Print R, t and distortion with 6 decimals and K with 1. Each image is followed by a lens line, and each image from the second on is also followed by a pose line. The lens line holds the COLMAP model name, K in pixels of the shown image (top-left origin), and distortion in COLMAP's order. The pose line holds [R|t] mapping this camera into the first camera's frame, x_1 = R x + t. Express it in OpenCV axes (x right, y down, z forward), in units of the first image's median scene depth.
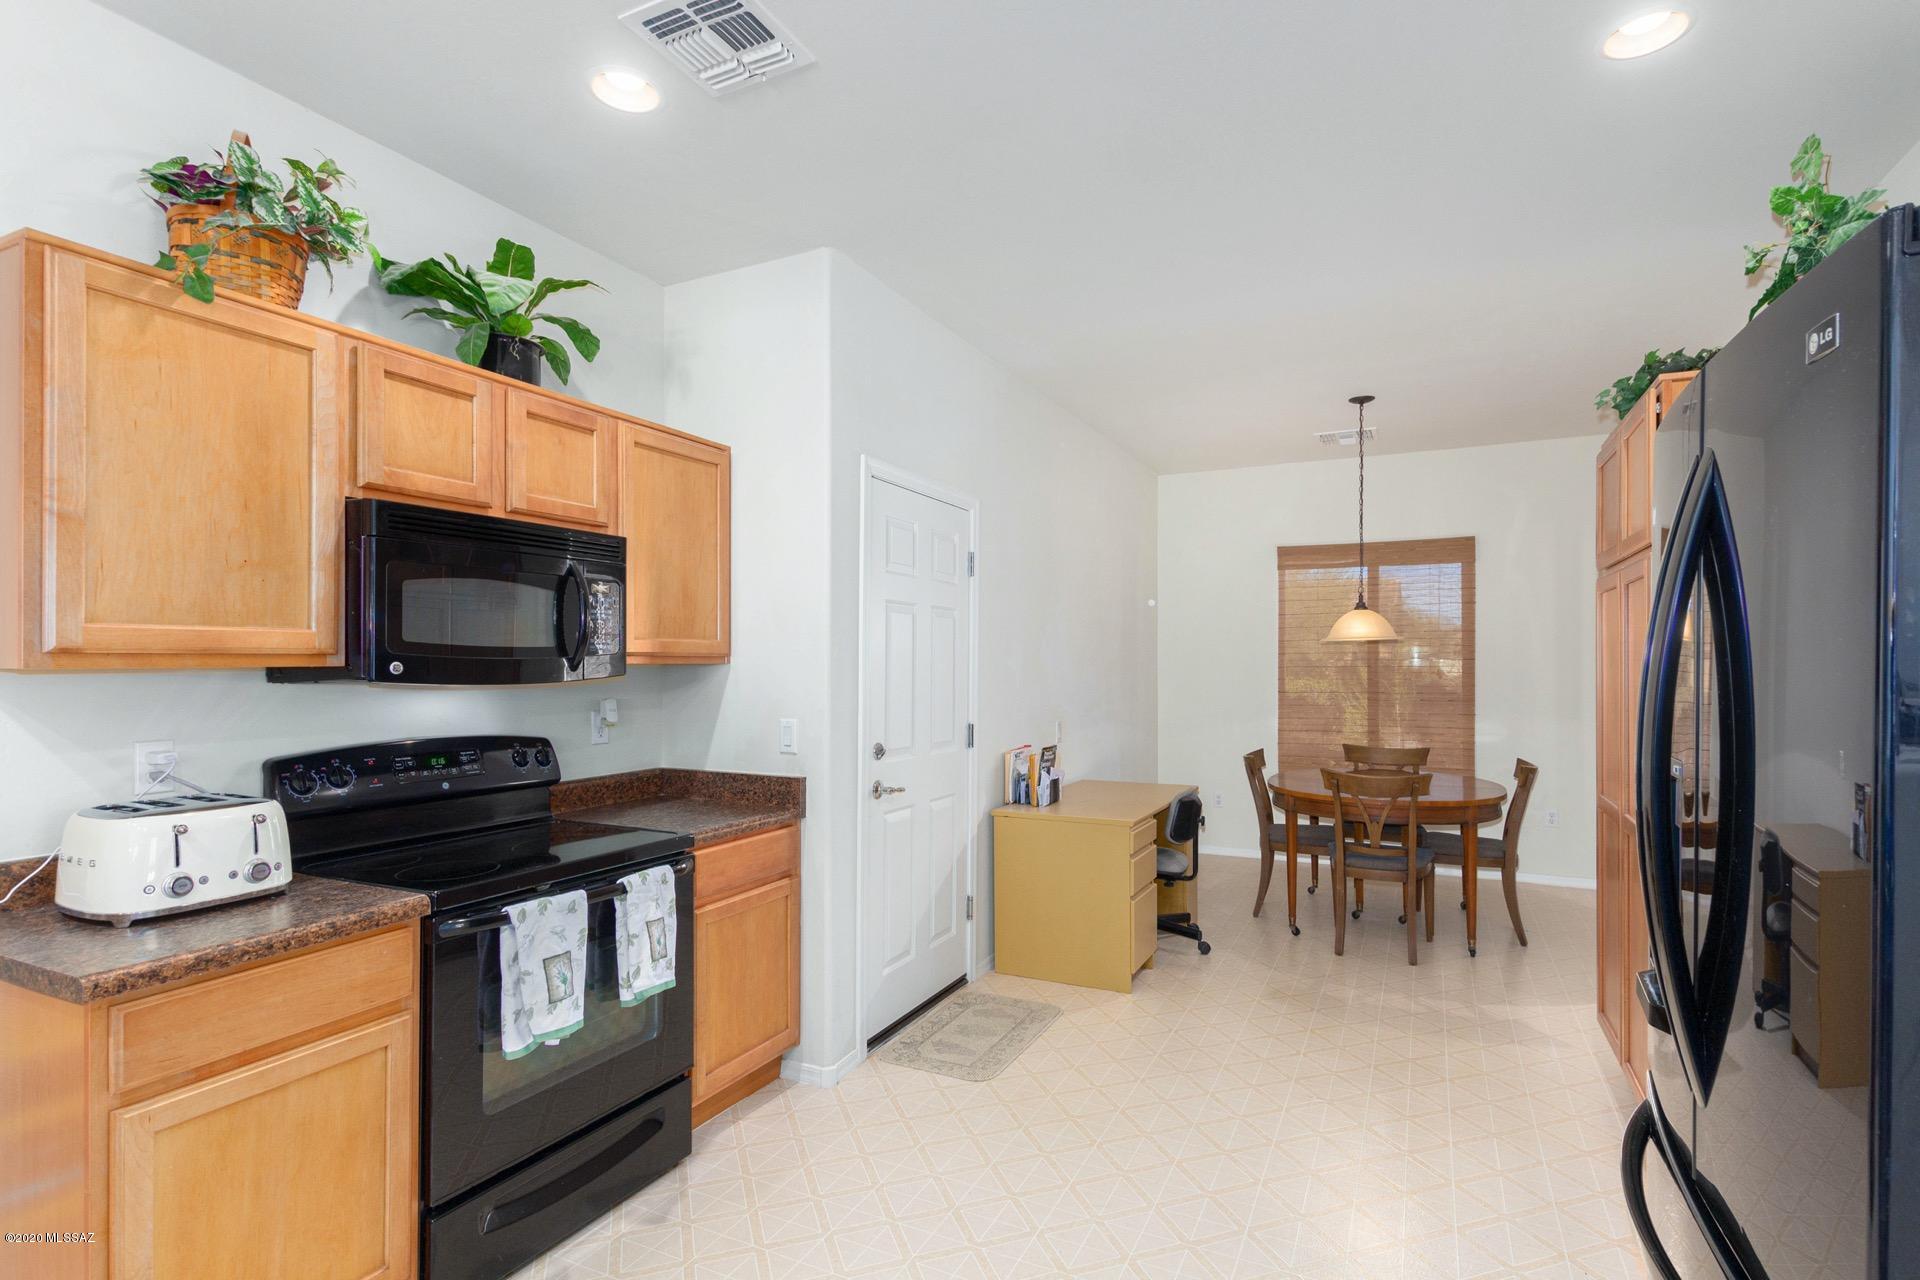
lens RADIAL K [[919.0, 0, 966.2], [0, 919.0, 650.0], [0, 0, 1]] dist [-0.000086, -0.000498]
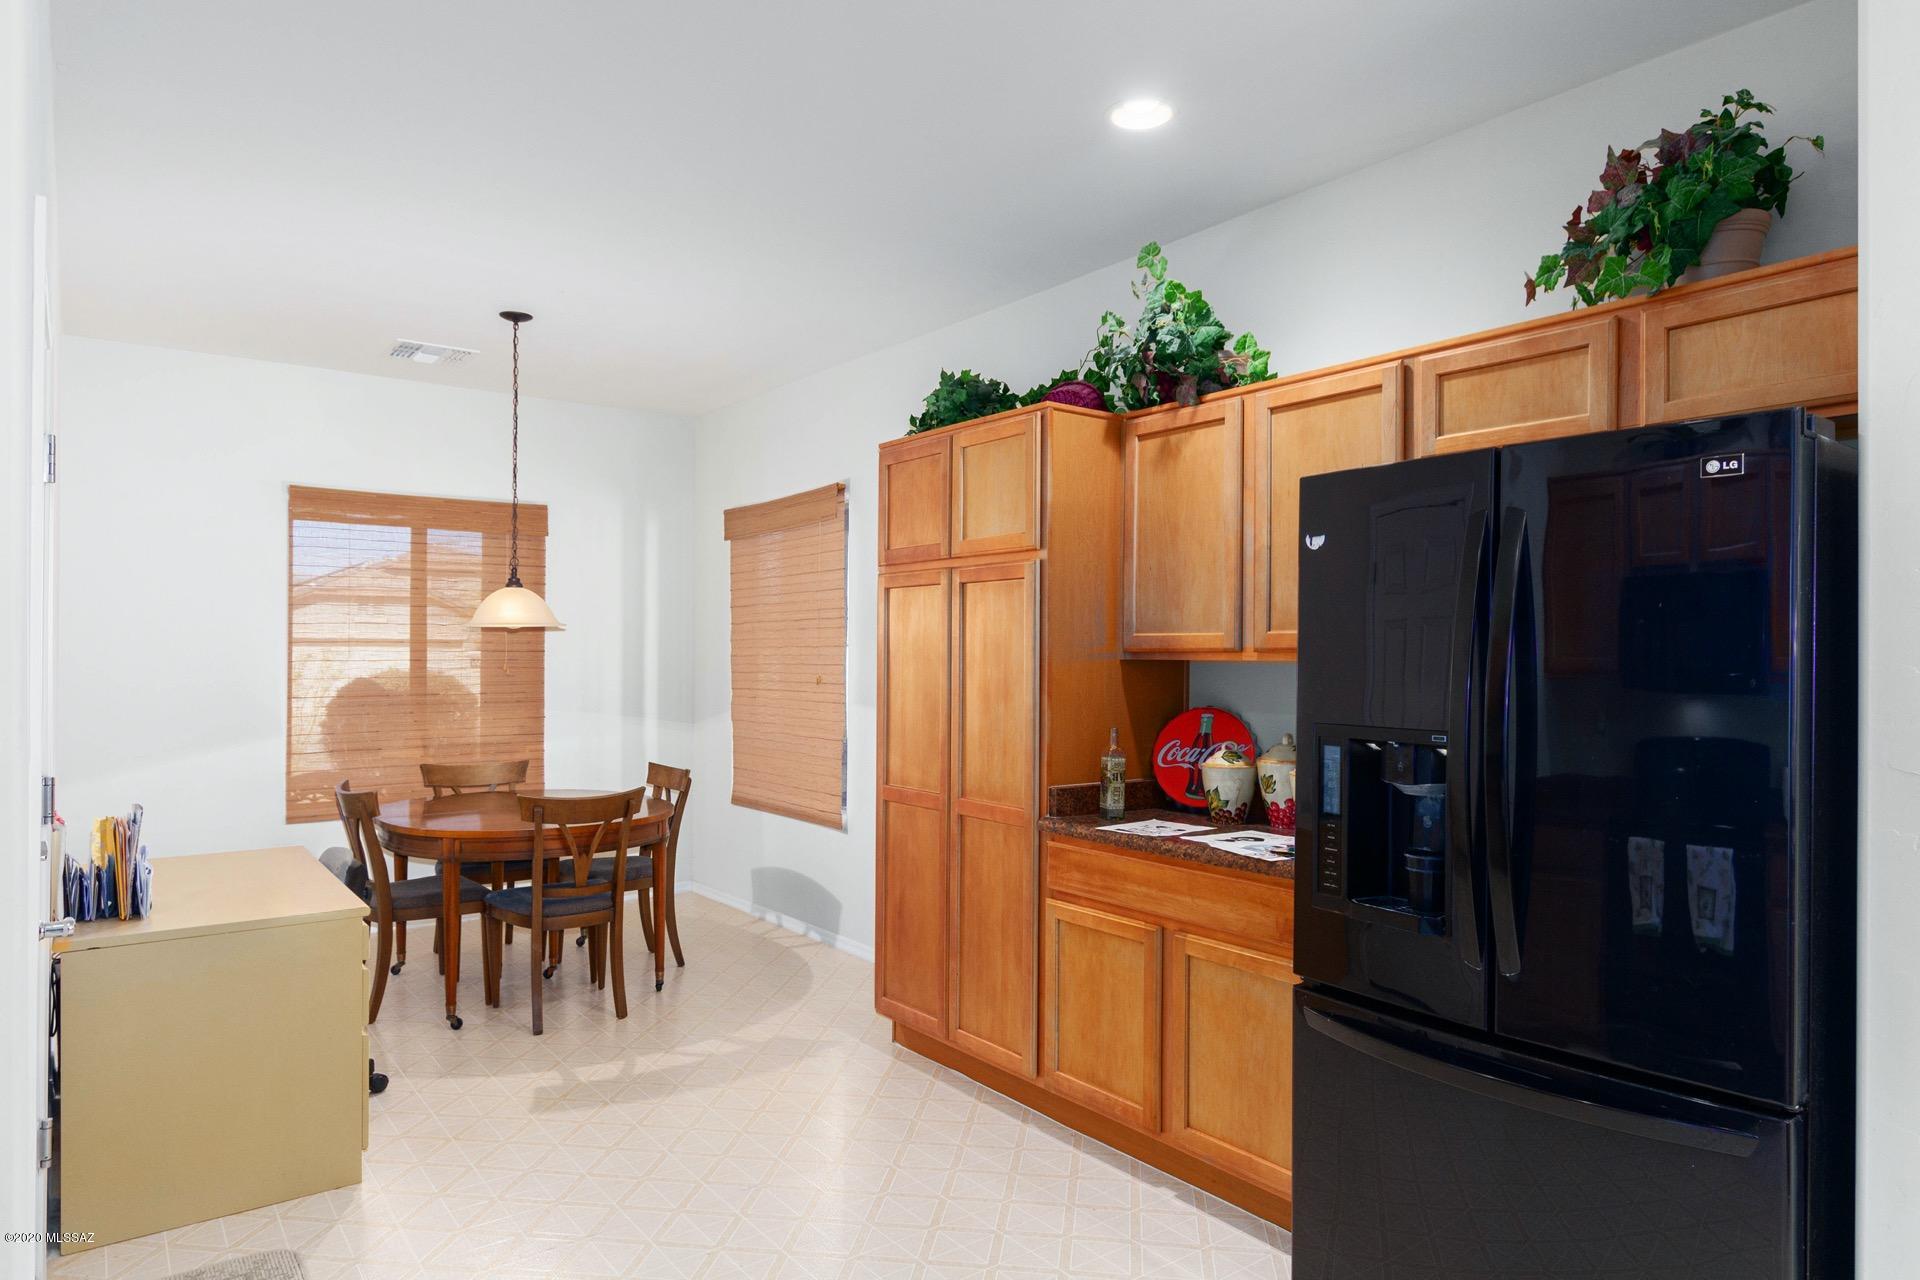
lens RADIAL K [[1163.9, 0, 960.0], [0, 1163.9, 640.0], [0, 0, 1]] dist [0.002362, 0.000572]
pose [[0.446494, 0.011415, 0.894714, -0.292420], [-0.012176, 0.999904, -0.006681, 0.003119], [-0.894704, -0.007911, 0.446590, 0.231573]]
